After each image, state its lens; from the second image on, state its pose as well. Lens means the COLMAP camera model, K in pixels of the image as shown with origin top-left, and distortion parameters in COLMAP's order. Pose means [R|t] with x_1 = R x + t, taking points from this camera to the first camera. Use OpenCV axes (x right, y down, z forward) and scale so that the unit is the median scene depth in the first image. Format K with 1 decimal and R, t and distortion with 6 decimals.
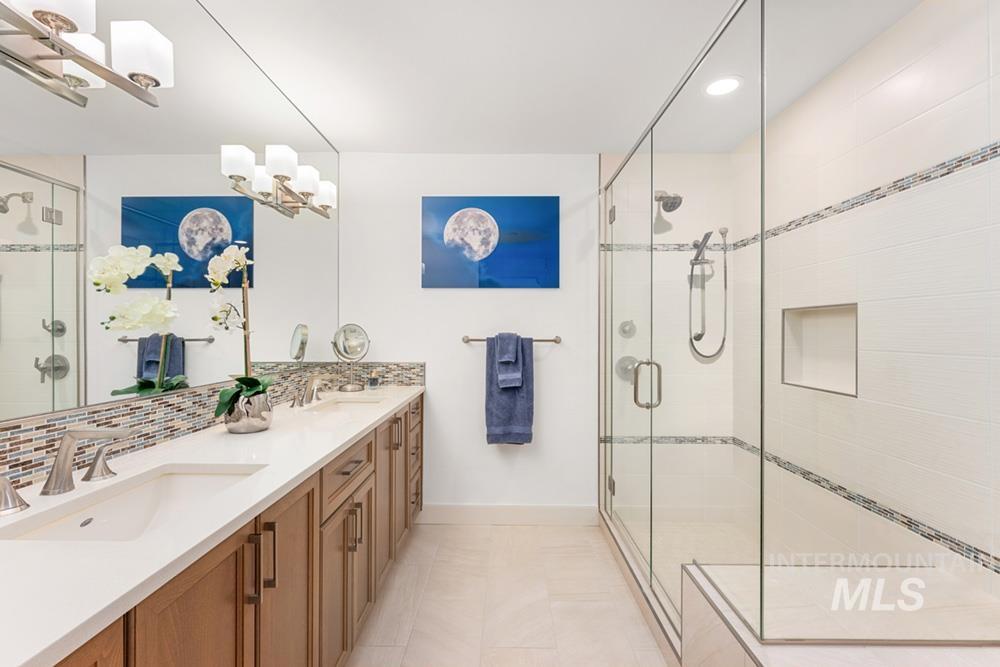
lens RADIAL K [[421.2, 0, 500.0], [0, 421.2, 333.5], [0, 0, 1]] dist [0.000286, -0.000189]
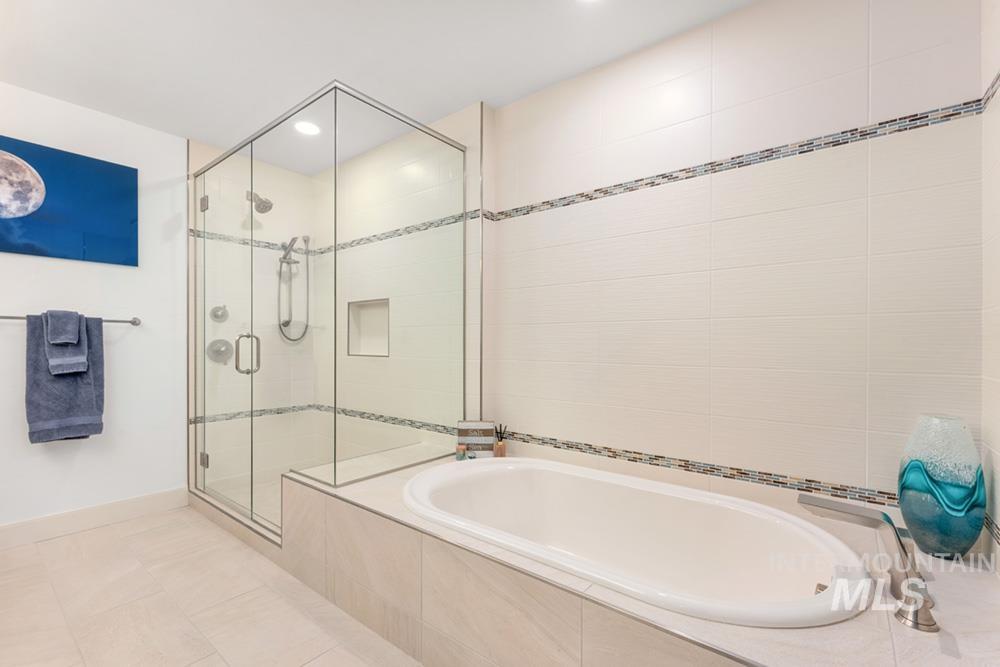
lens RADIAL K [[432.1, 0, 500.0], [0, 432.1, 333.5], [0, 0, 1]] dist [-0.001369, 0.000501]
pose [[0.602686, 0.011475, 0.797896, -0.148430], [0.006996, 0.999782, -0.019663, 0.069502], [-0.797948, 0.017433, 0.602475, -0.232513]]
